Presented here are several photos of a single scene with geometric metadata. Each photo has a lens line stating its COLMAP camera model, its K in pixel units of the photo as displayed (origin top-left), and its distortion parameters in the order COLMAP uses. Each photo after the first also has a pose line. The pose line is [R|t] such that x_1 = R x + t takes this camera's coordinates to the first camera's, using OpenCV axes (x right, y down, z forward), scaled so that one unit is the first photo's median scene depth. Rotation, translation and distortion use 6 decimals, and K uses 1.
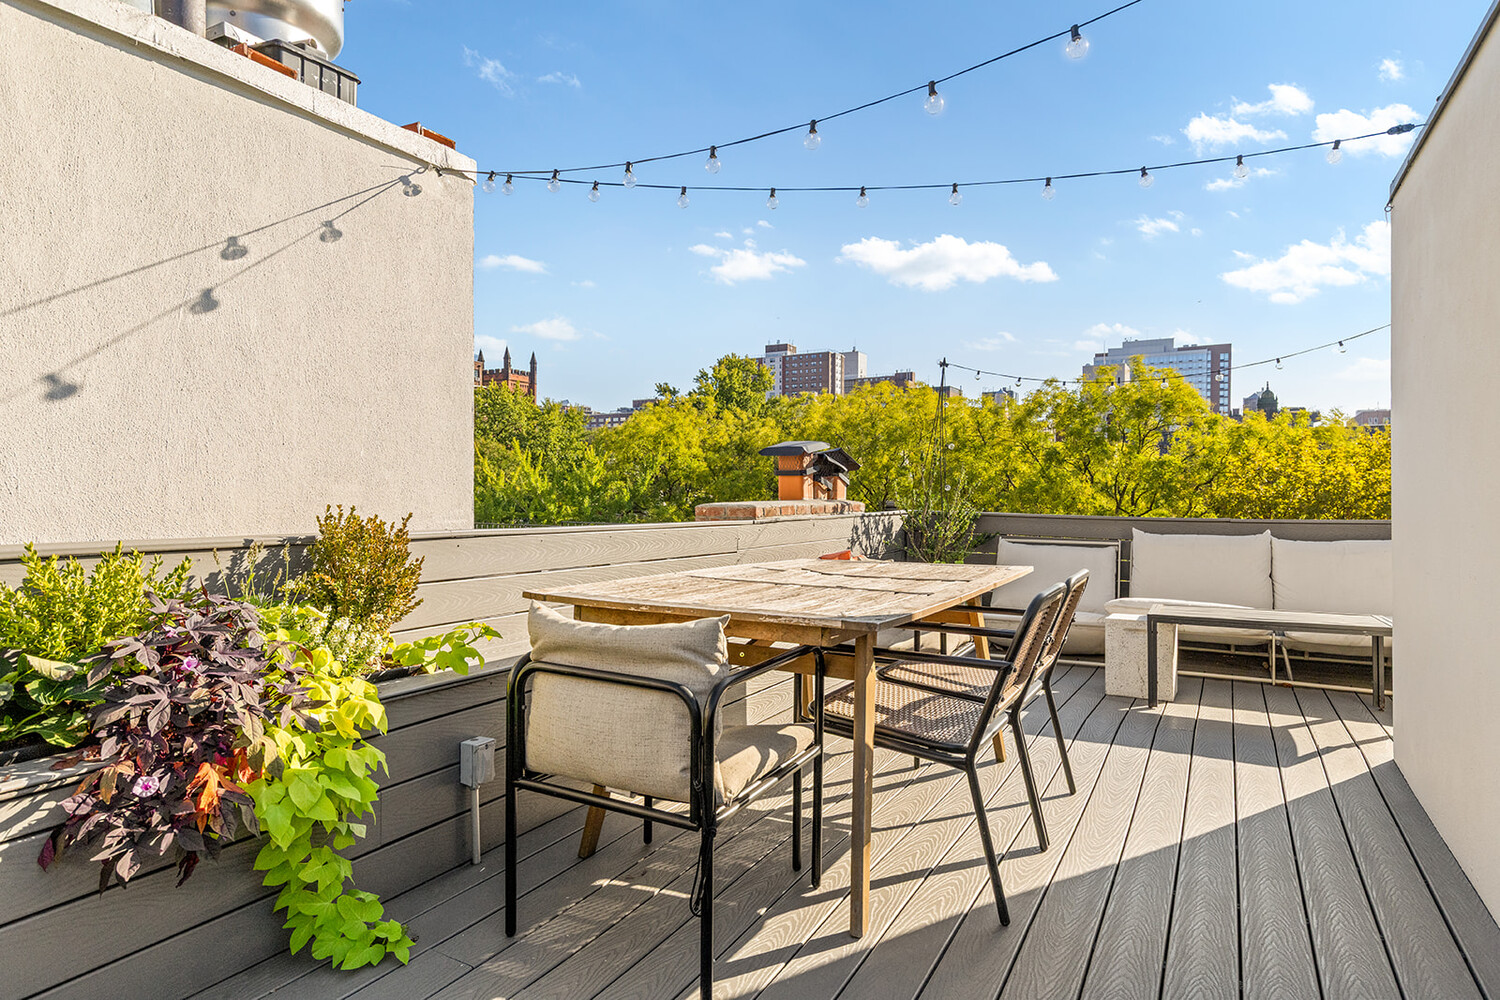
lens RADIAL K [[823.3, 0, 750.0], [0, 823.3, 500.0], [0, 0, 1]] dist [0.000537, 0.000048]
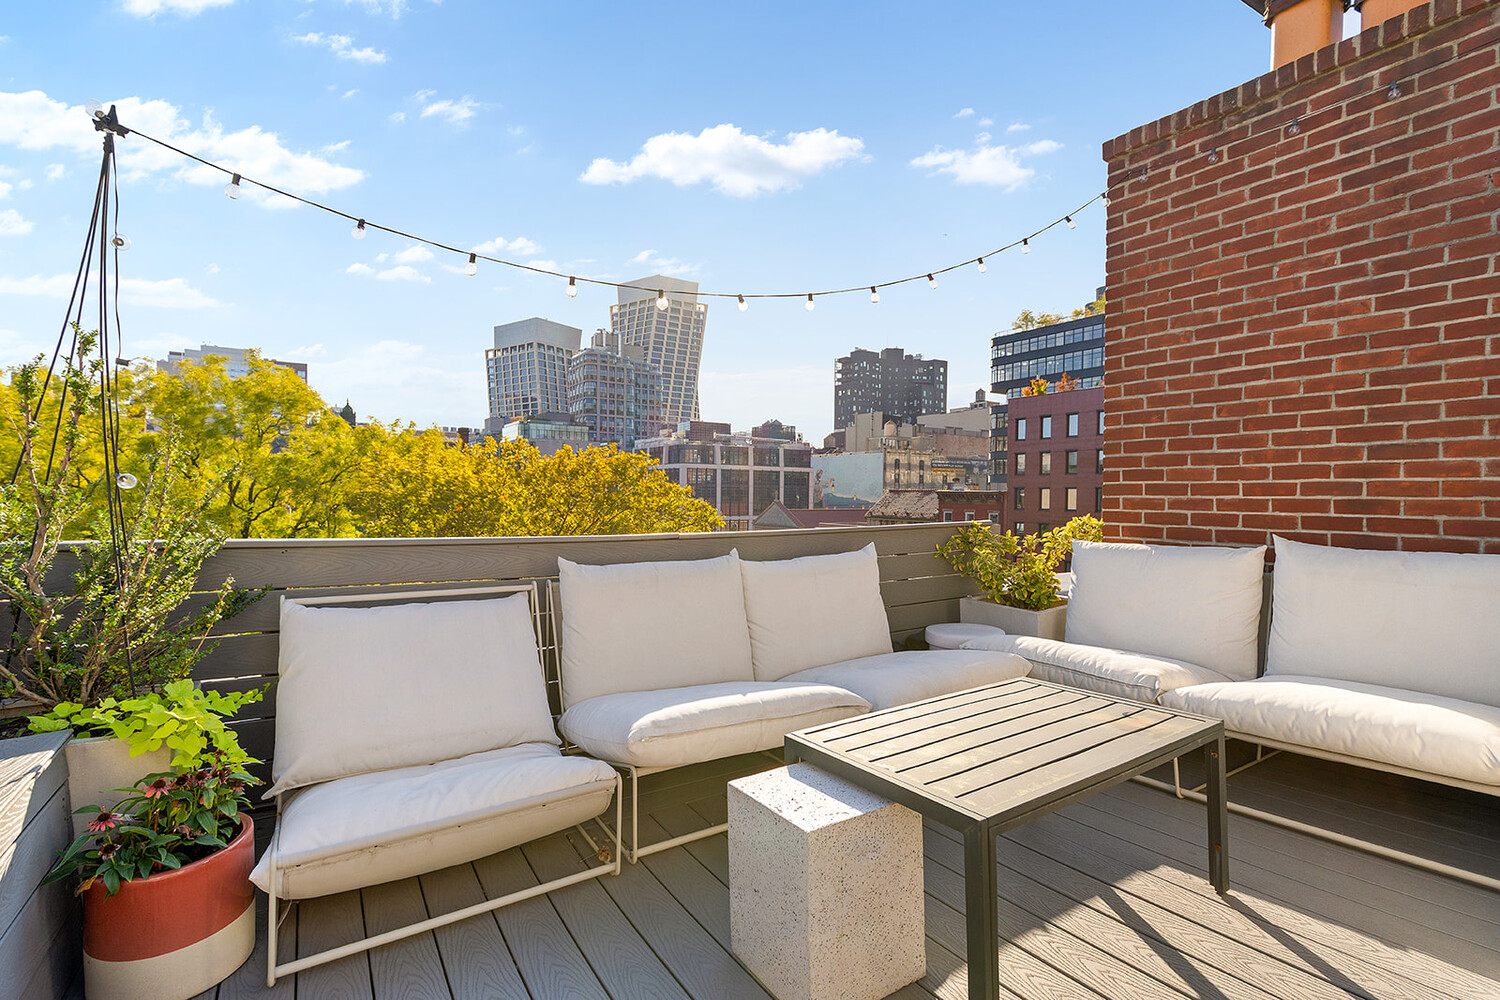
lens RADIAL K [[678.8, 0, 750.0], [0, 678.8, 500.0], [0, 0, 1]] dist [-0.001344, -0.000098]
pose [[0.451650, -0.005004, 0.892181, 0.019544], [-0.000352, 0.999983, 0.005787, -0.001601], [-0.892195, -0.002928, 0.451641, 0.121983]]
